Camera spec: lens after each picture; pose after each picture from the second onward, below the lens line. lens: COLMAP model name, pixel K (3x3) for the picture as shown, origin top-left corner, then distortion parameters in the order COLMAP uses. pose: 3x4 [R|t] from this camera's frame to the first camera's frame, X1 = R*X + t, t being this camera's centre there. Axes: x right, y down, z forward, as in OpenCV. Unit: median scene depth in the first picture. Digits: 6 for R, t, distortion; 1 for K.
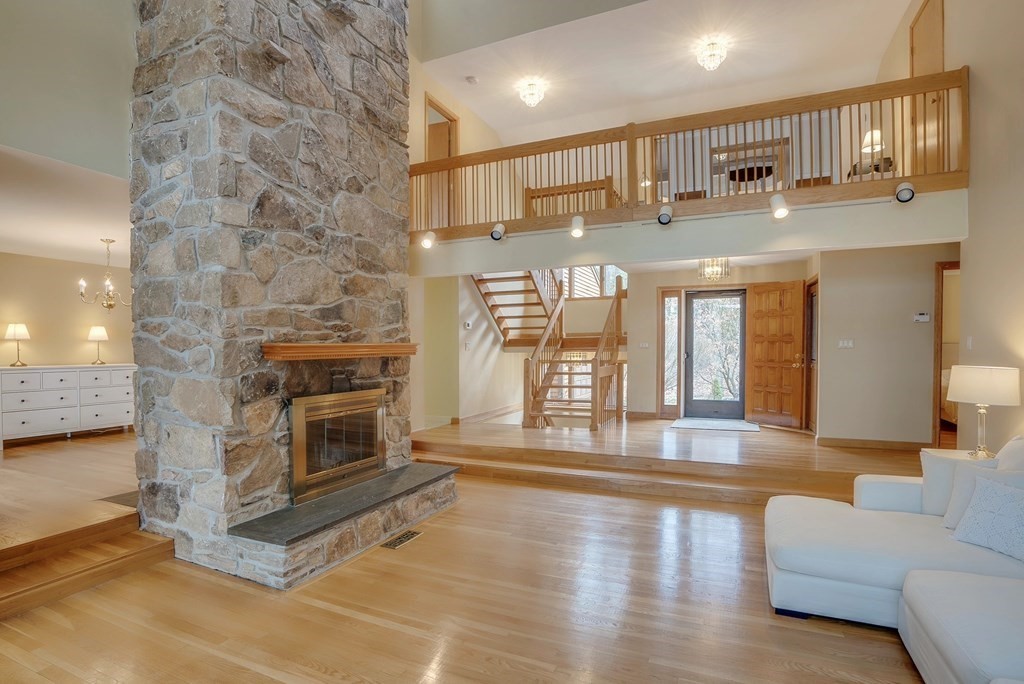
lens RADIAL K [[535.1, 0, 480.3], [0, 535.1, 358.7], [0, 0, 1]] dist [-0.037064, -0.000189]
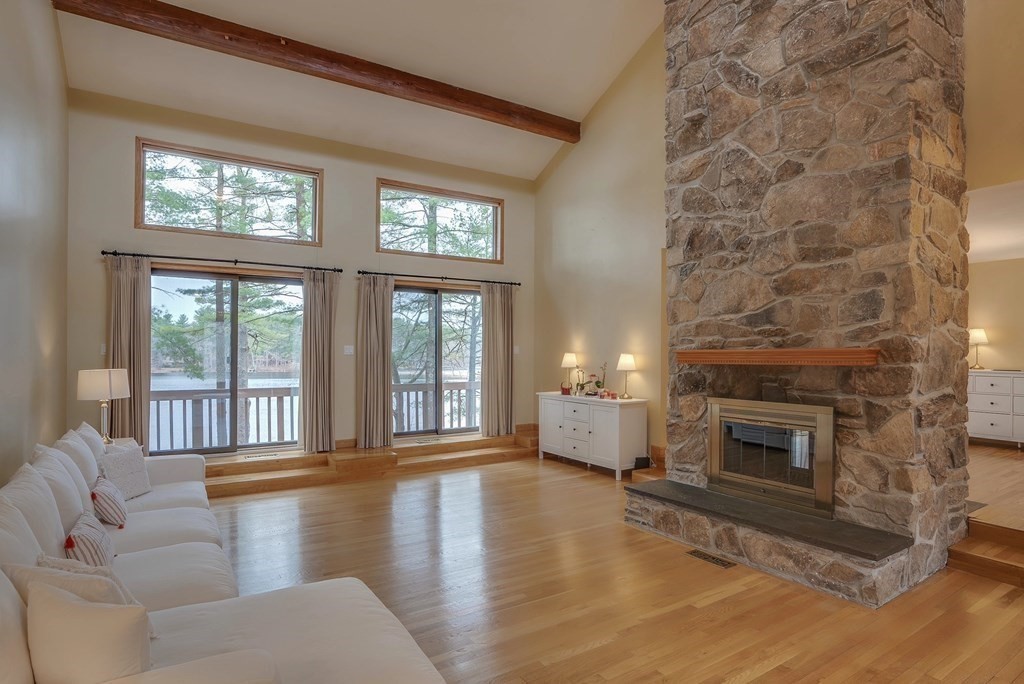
lens RADIAL K [[556.7, 0, 509.5], [0, 556.7, 347.4], [0, 0, 1]] dist [-0.028065, 0.013789]
pose [[-0.519421, -0.002625, -0.854515, 0.817481], [-0.015990, 0.999850, 0.006648, -0.031535], [0.854369, 0.017117, -0.519385, 1.126331]]
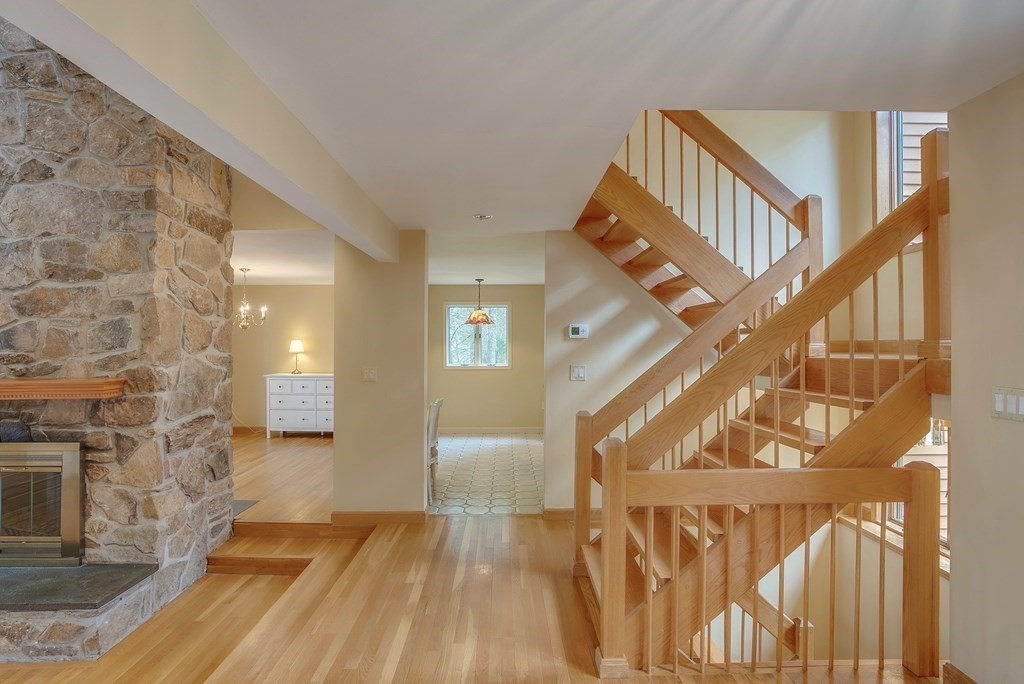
lens RADIAL K [[540.7, 0, 516.3], [0, 540.7, 336.6], [0, 0, 1]] dist [-0.014064, 0.007561]
pose [[0.433060, -0.008436, -0.901326, 0.782003], [-0.013051, 0.999793, -0.015628, -0.089506], [0.901271, 0.018532, 0.432860, 1.342827]]
